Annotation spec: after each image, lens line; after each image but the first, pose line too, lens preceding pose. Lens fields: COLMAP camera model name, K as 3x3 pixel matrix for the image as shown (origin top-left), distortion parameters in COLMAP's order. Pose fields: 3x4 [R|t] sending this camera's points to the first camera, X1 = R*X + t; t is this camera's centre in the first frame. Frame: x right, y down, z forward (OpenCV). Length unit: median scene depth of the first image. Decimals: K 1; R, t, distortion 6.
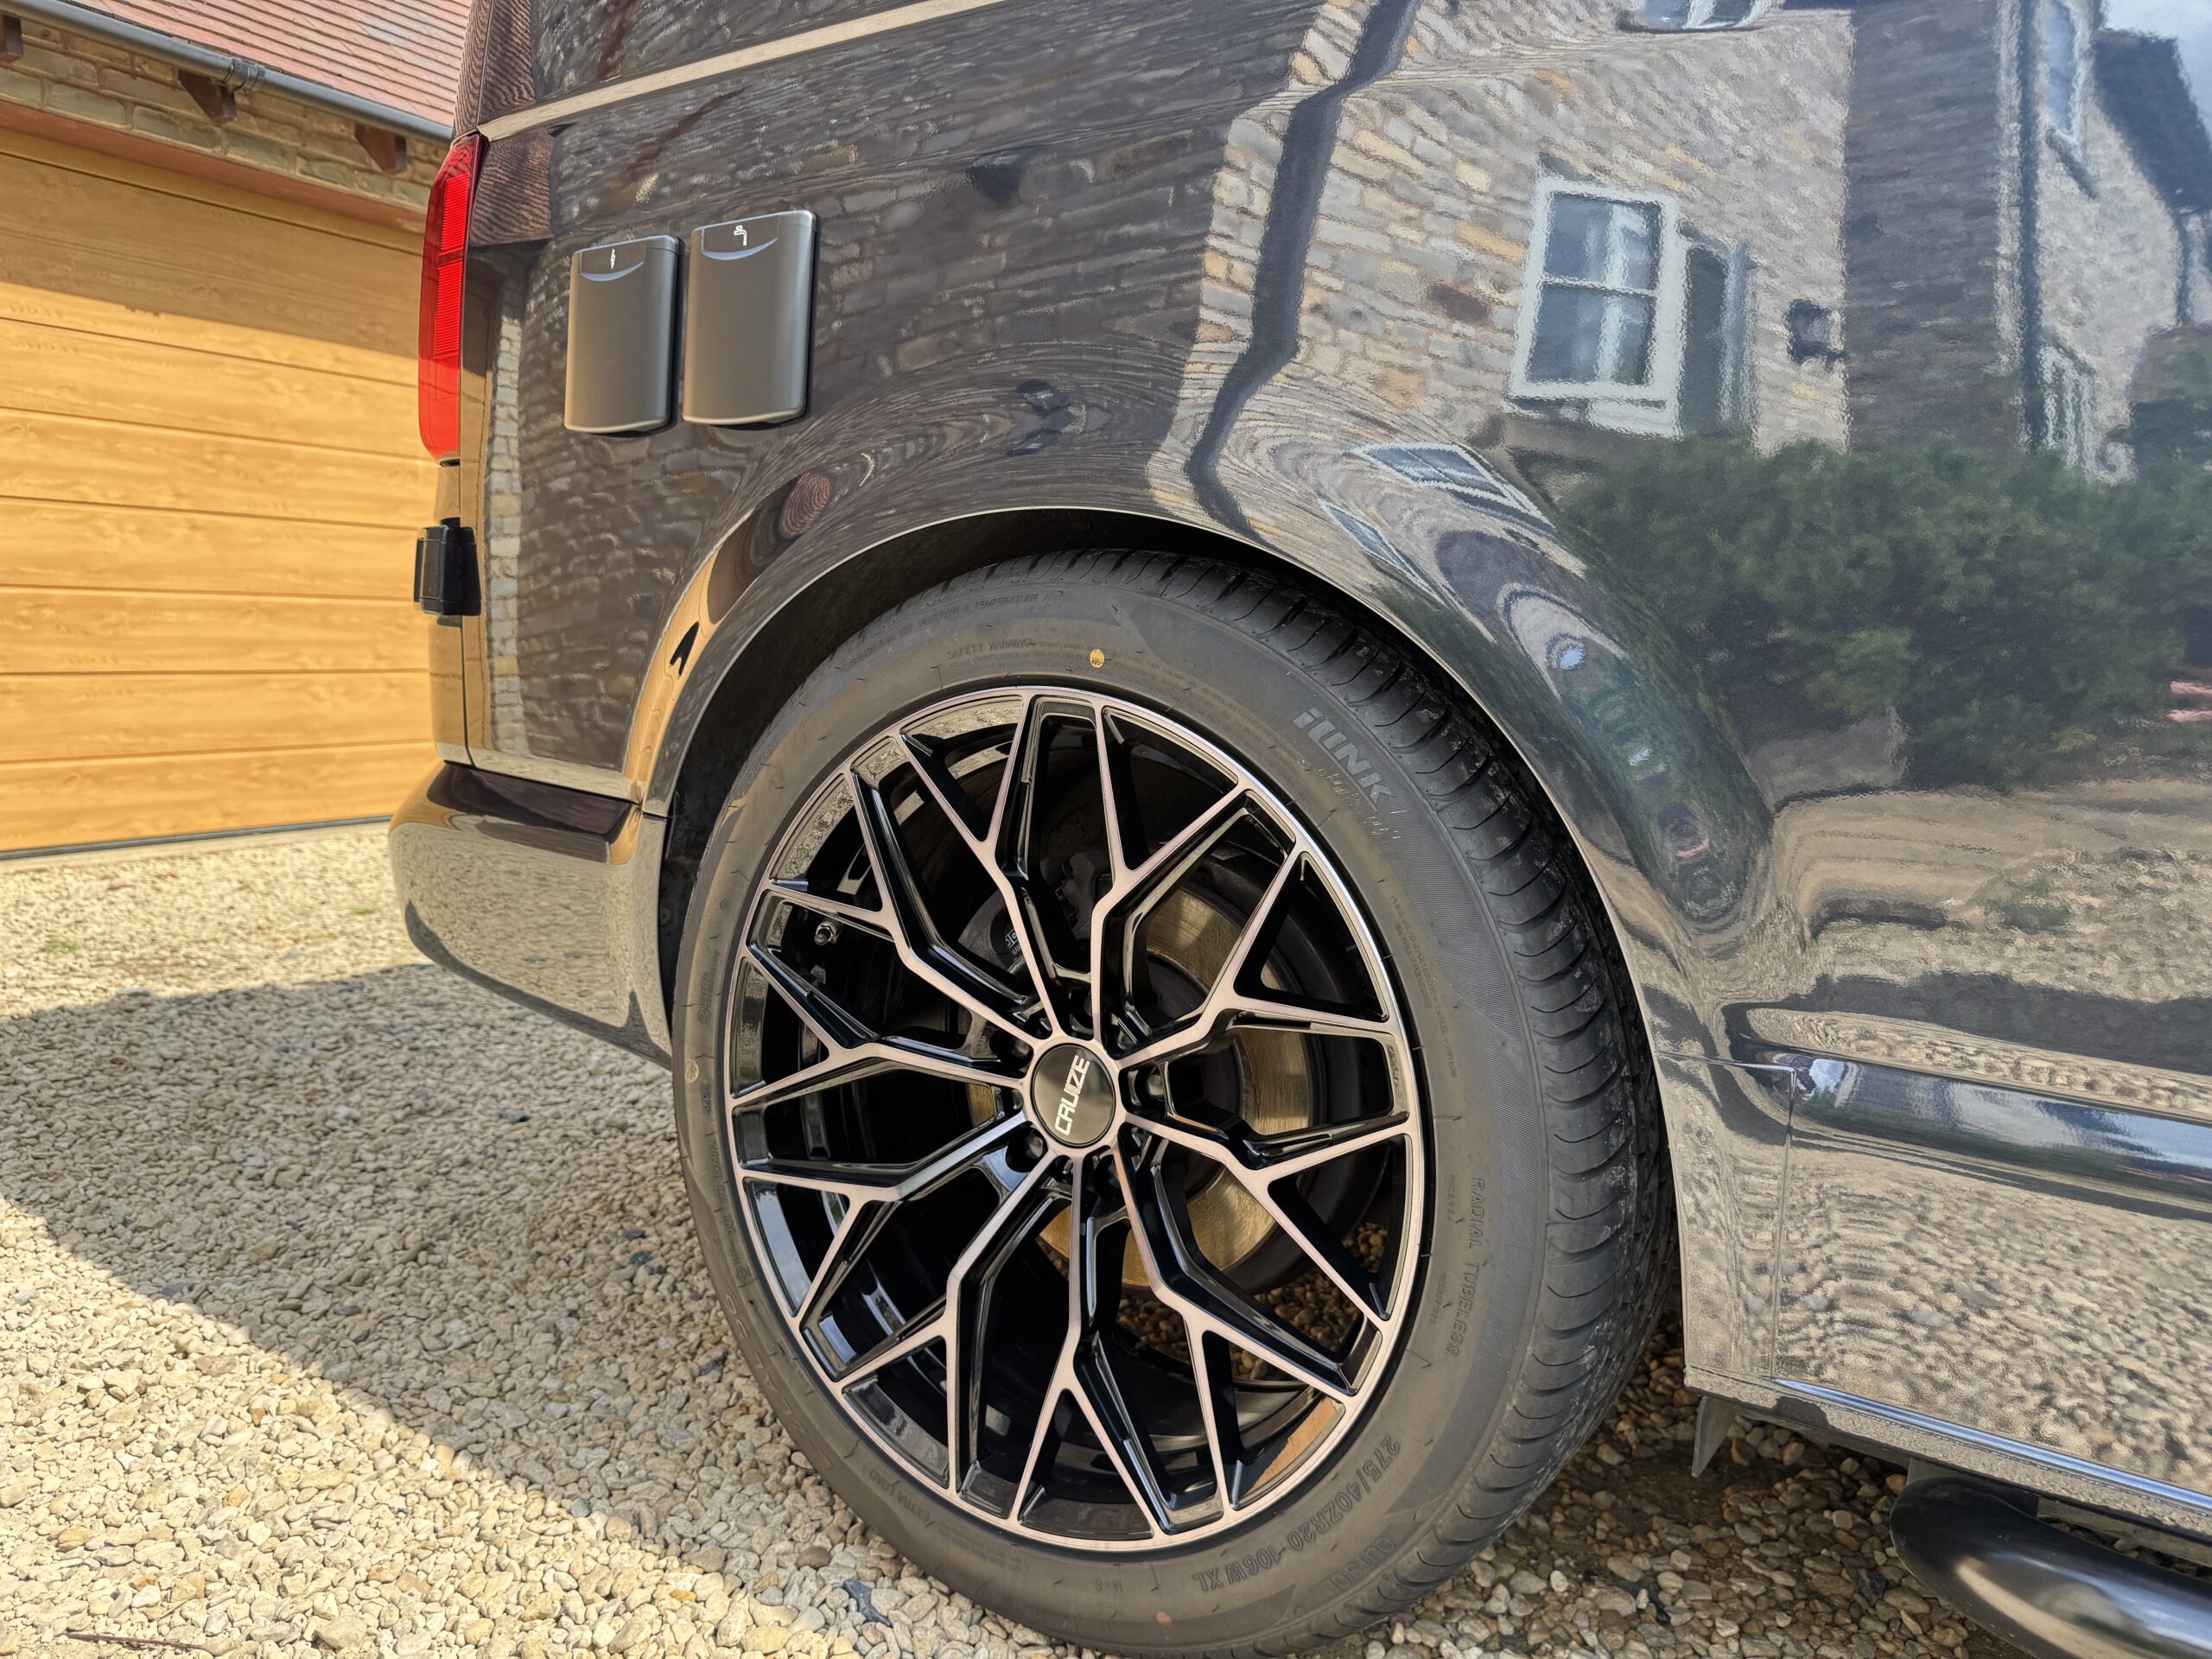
lens RADIAL K [[1567.6, 0, 1106.0], [0, 1567.6, 829.5], [0, 0, 1]] dist [0.000779, -0.003207]
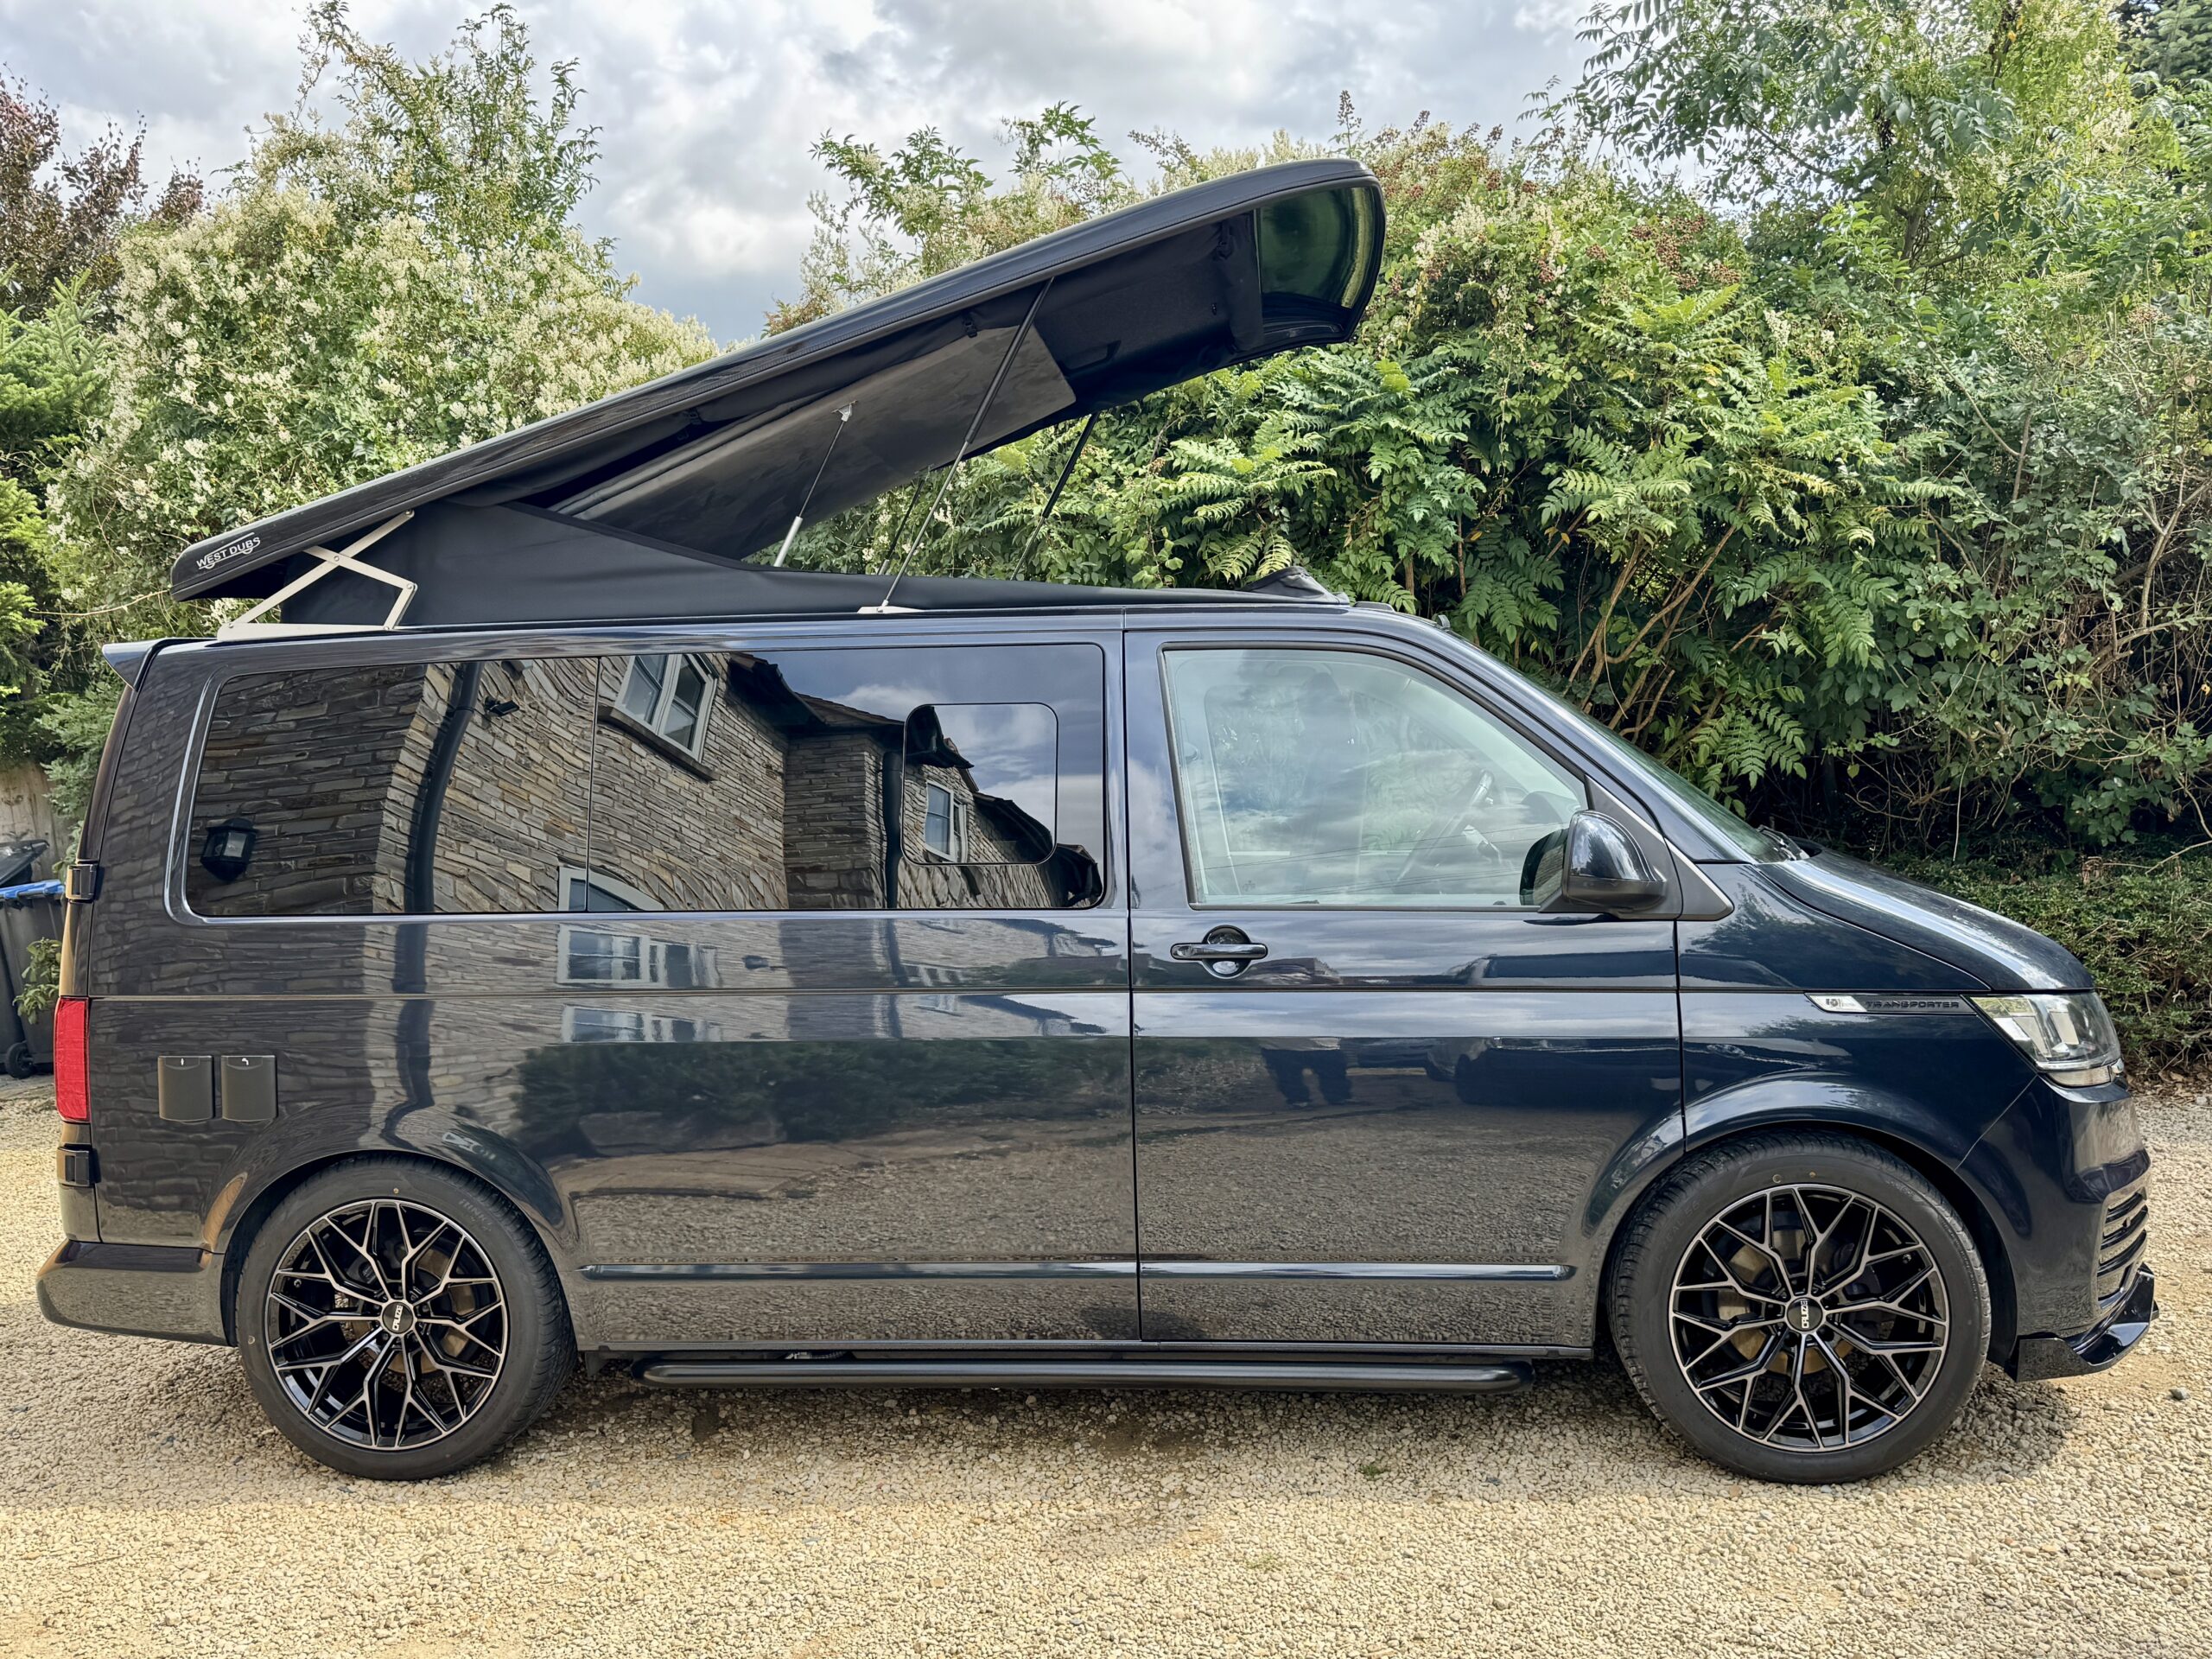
lens RADIAL K [[1796.6, 0, 1107.6], [0, 1796.6, 825.8], [0, 0, 1]] dist [0.123472, -0.209724]
pose [[0.876125, -0.097650, 0.472091, -0.411592], [0.128375, 0.991169, -0.033224, -0.515617], [-0.464678, 0.089713, 0.880923, -3.050699]]
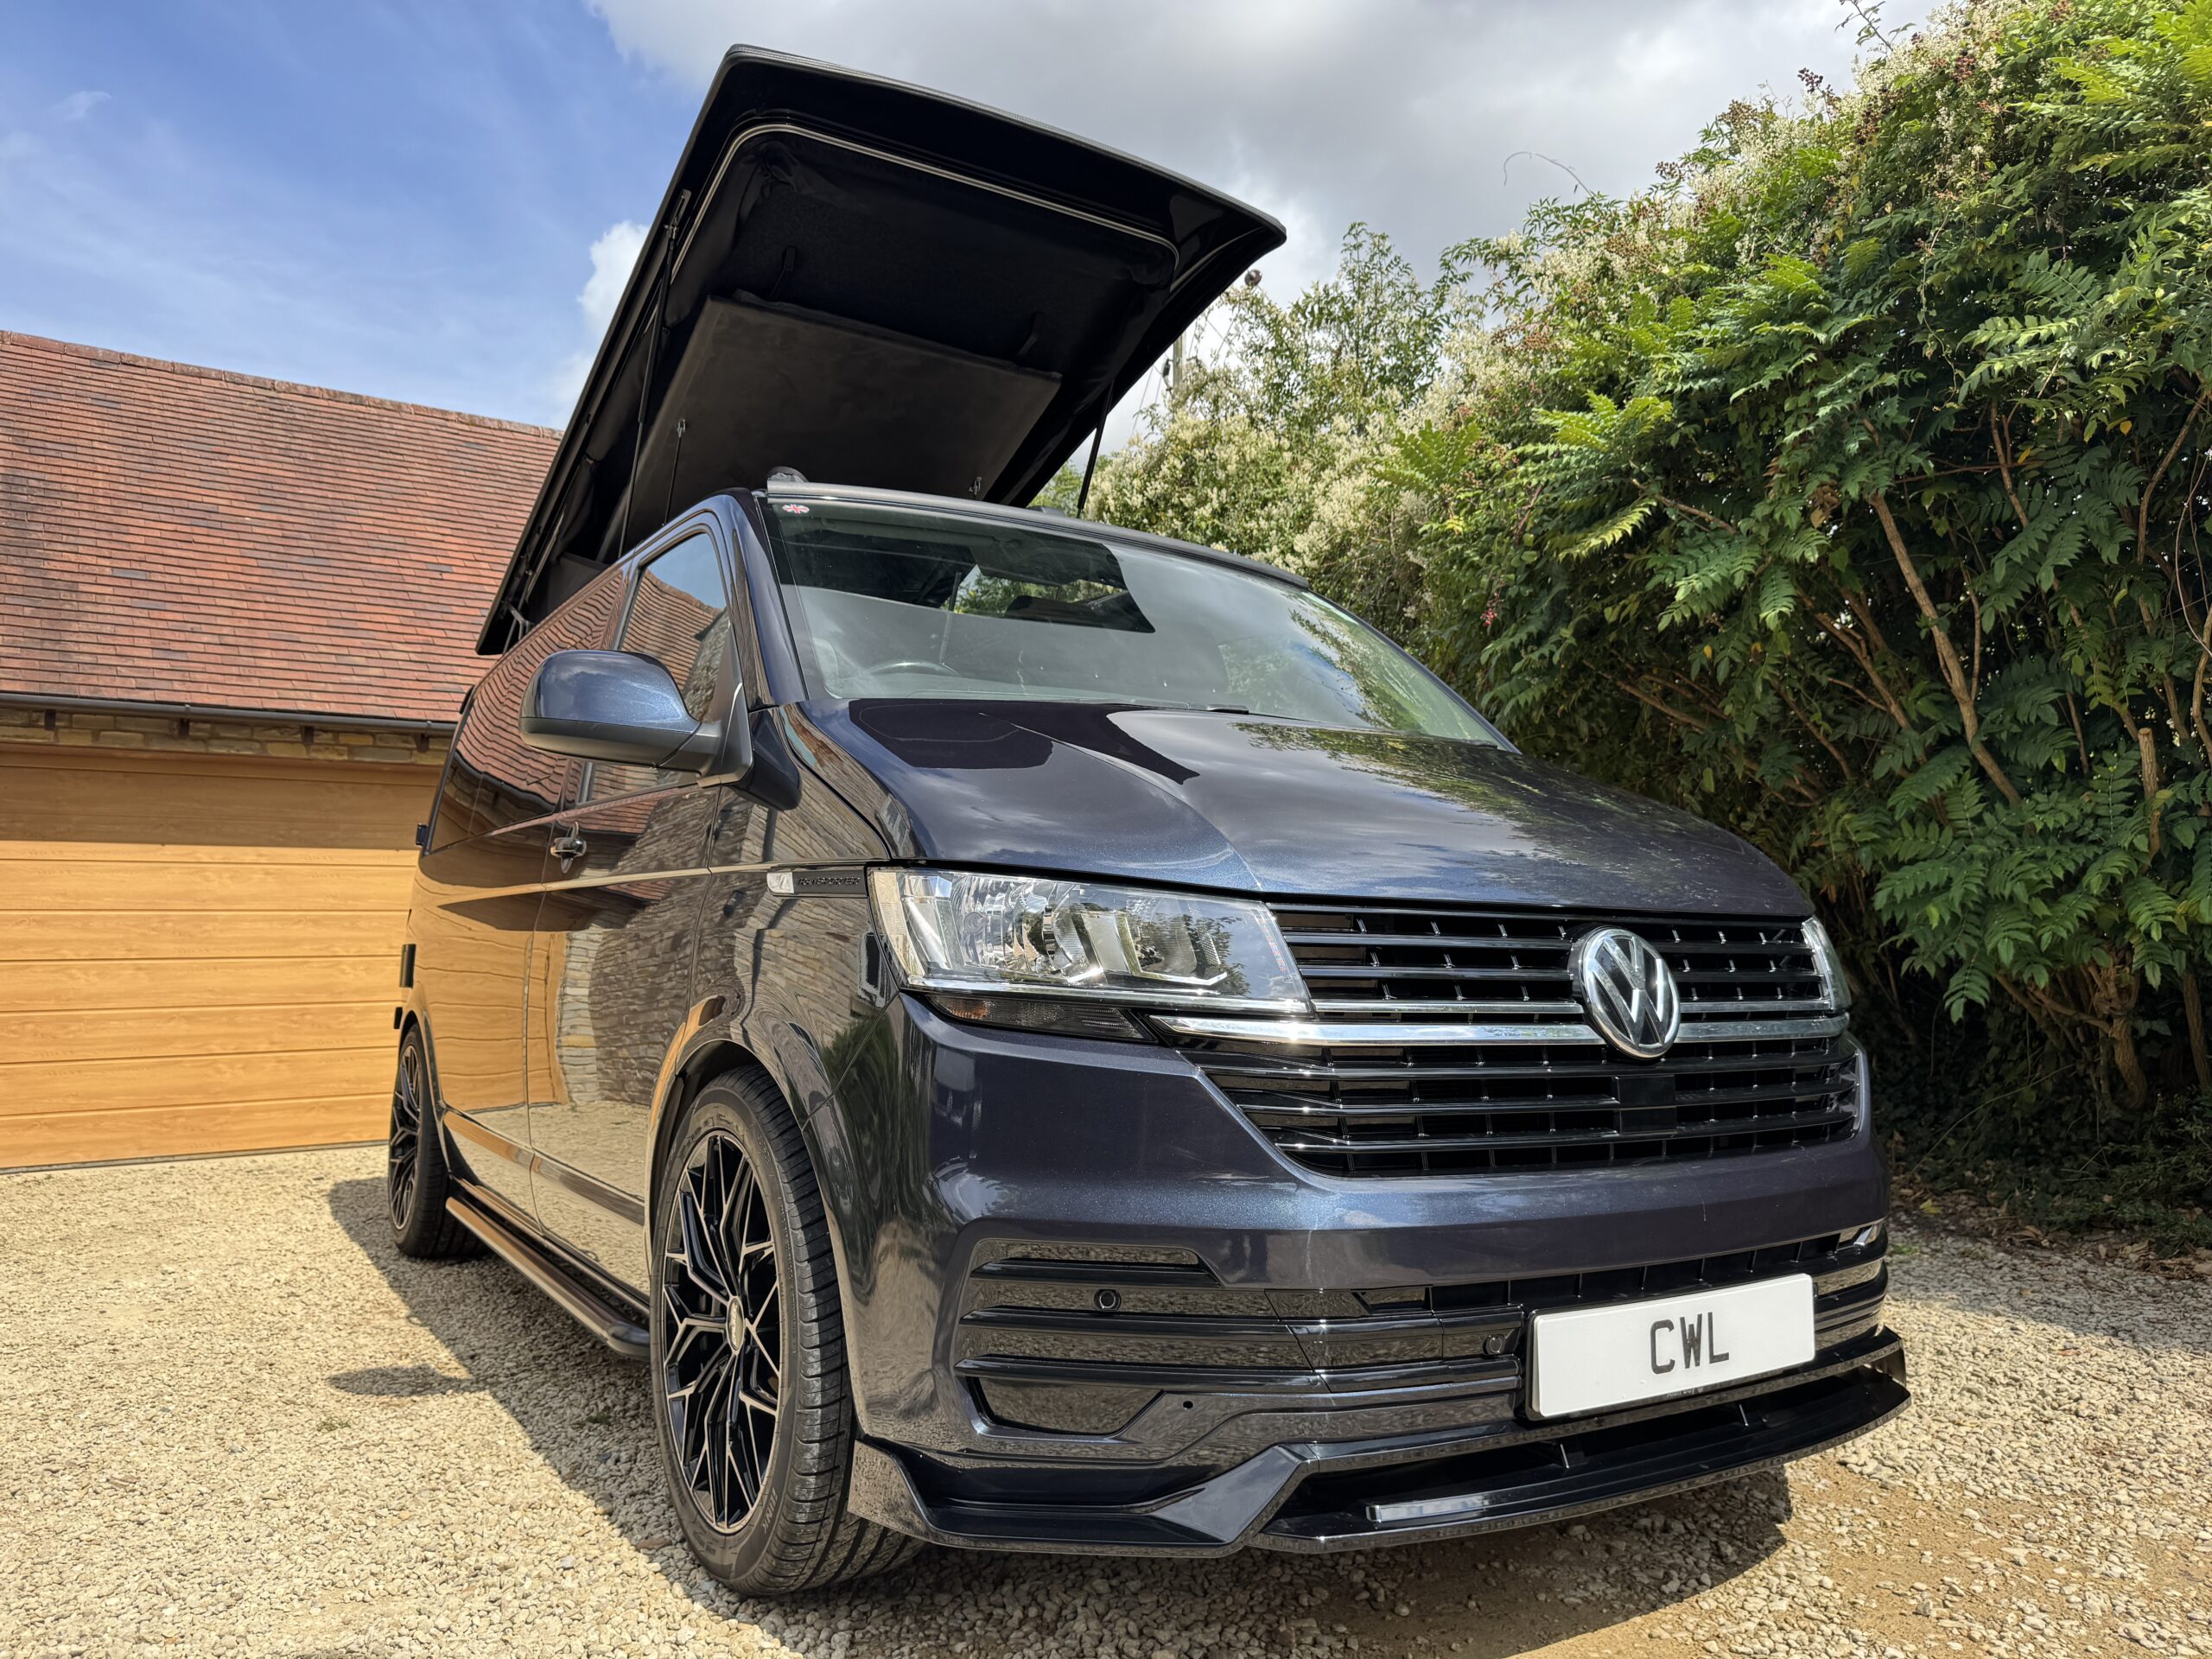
lens RADIAL K [[1567.6, 0, 1106.0], [0, 1567.6, 829.5], [0, 0, 1]] dist [0.000779, -0.003207]
pose [[0.911602, -0.081908, -0.402831, 3.563157], [-0.003891, 0.978185, -0.207699, 0.228217], [0.411056, 0.190906, 0.891397, -2.340414]]
